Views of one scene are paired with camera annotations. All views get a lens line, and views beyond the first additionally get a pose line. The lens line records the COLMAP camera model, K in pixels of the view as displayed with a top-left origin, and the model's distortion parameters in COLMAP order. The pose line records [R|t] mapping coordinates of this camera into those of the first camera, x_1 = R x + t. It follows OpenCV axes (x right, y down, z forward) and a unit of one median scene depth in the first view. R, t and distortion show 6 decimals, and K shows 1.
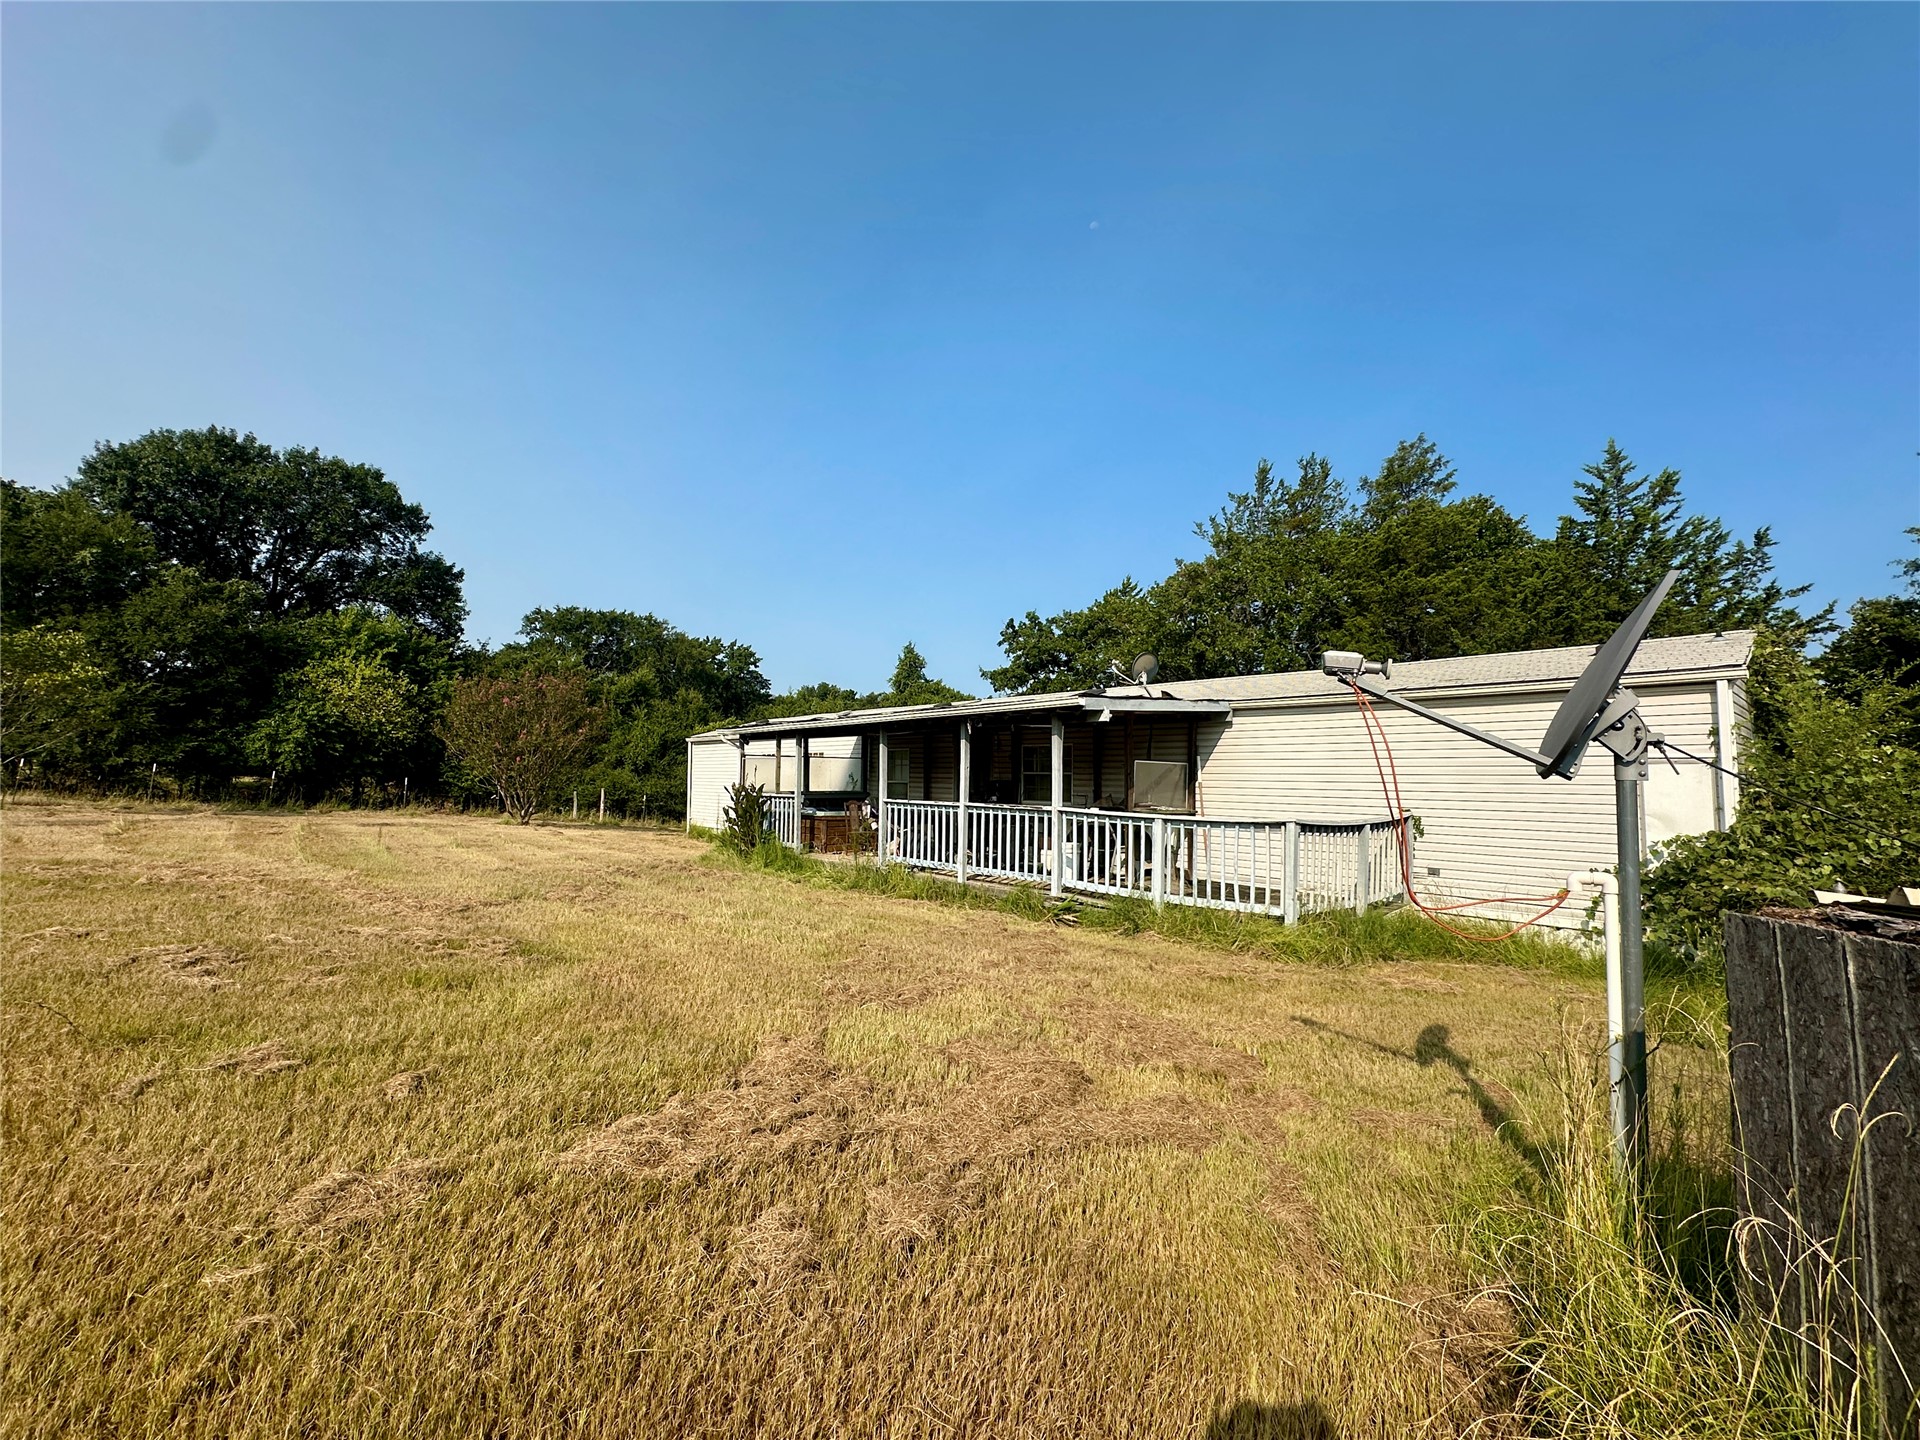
lens RADIAL K [[827.4, 0, 963.2], [0, 827.4, 718.2], [0, 0, 1]] dist [-0.001059, 0.000244]
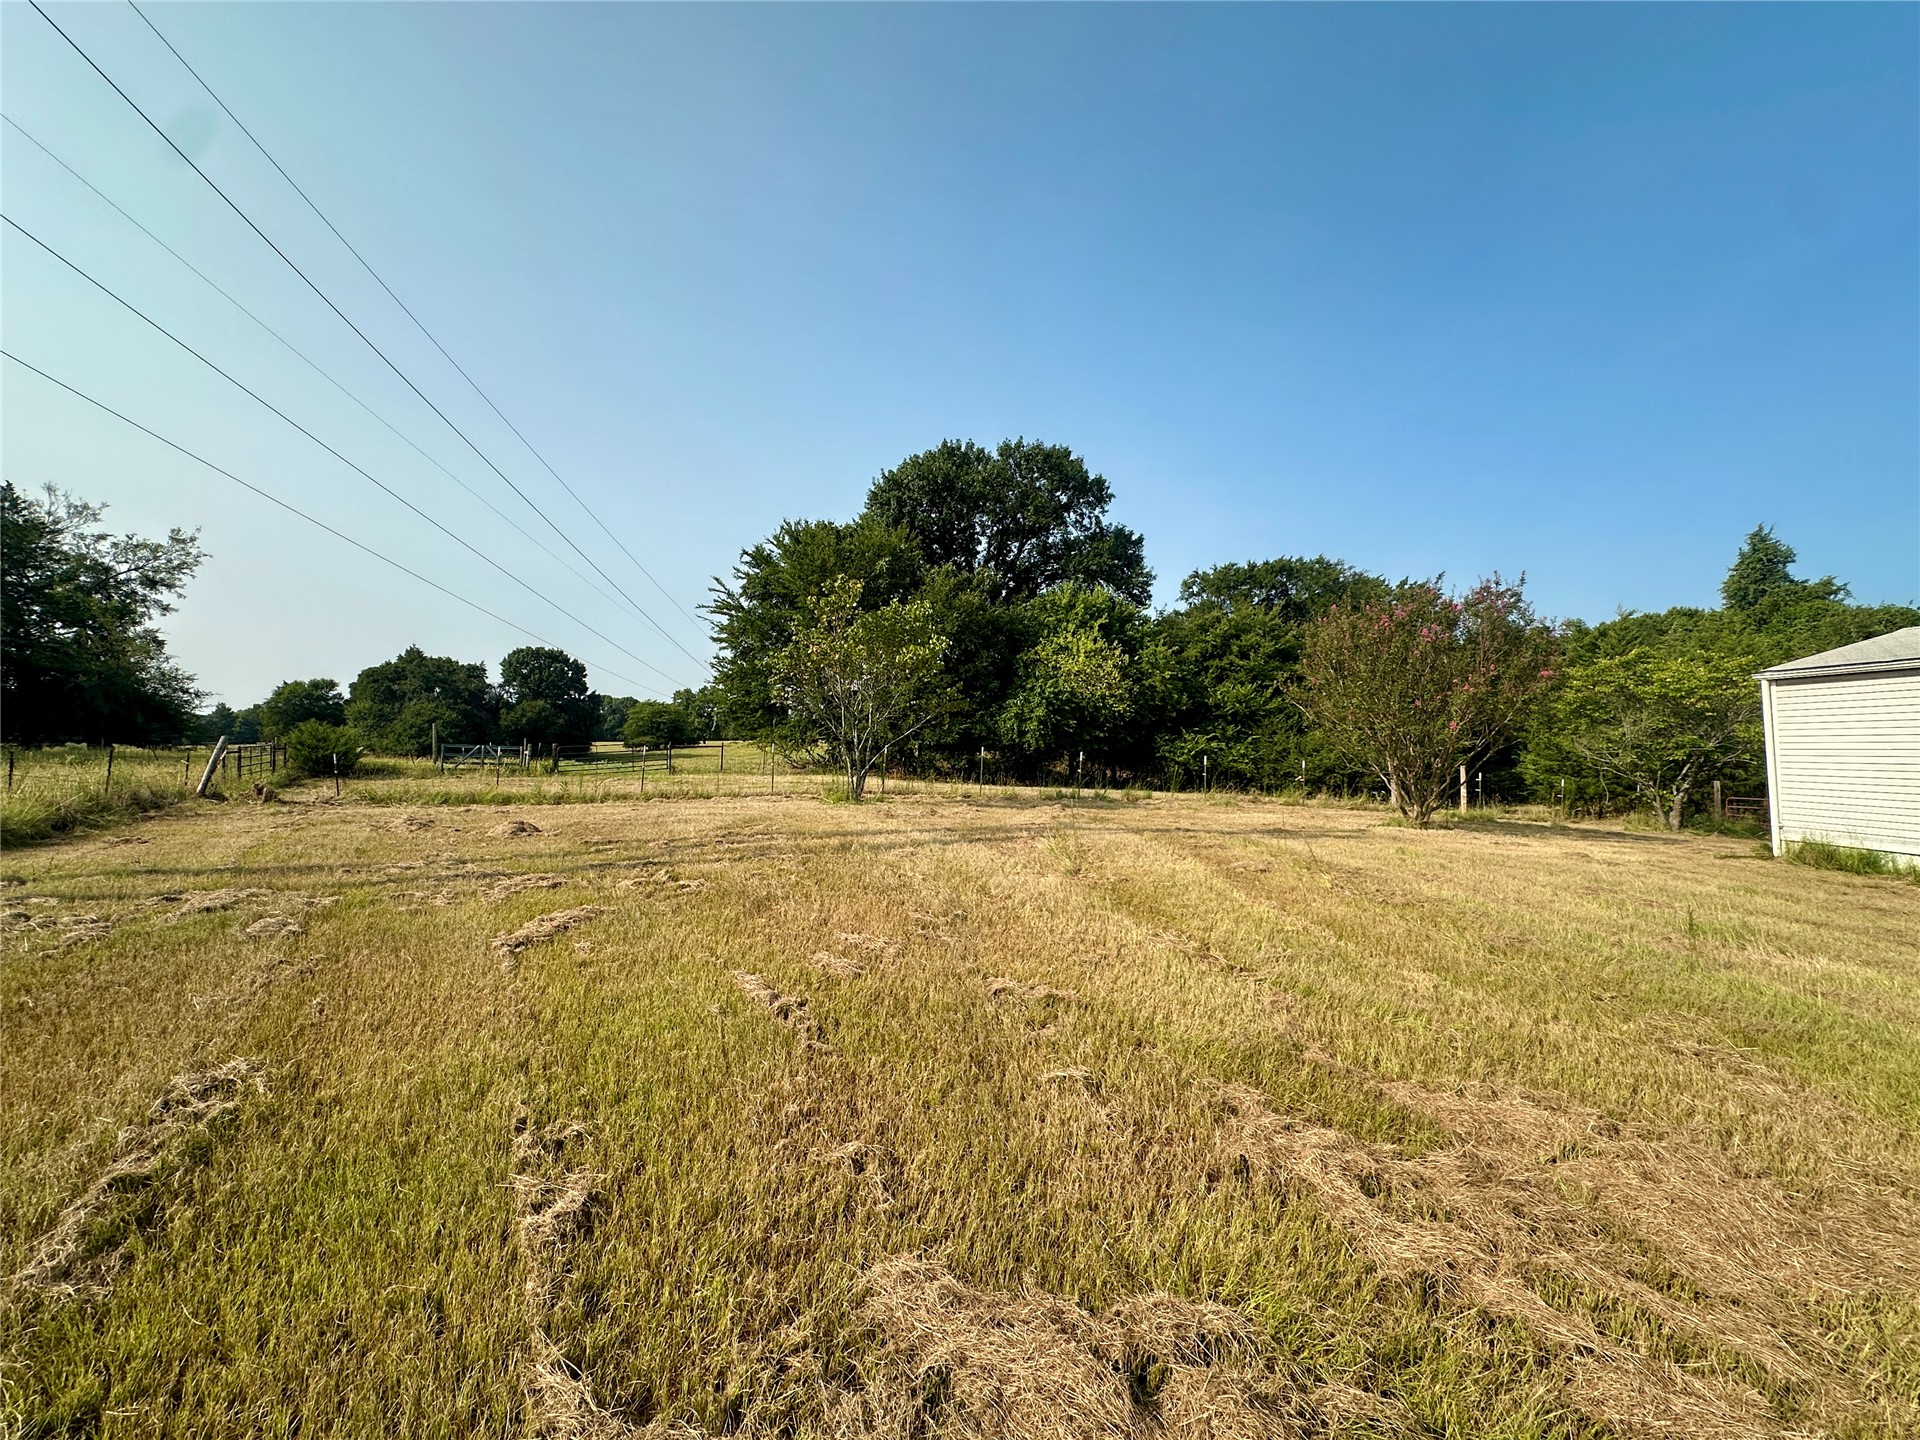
lens RADIAL K [[827.4, 0, 955.6], [0, 827.4, 724.7], [0, 0, 1]] dist [-0.001059, 0.000244]
pose [[0.762404, -0.040772, -0.645816, -1.311260], [0.072198, 0.997141, 0.022279, 0.027288], [0.643061, -0.063612, 0.763168, 0.922683]]
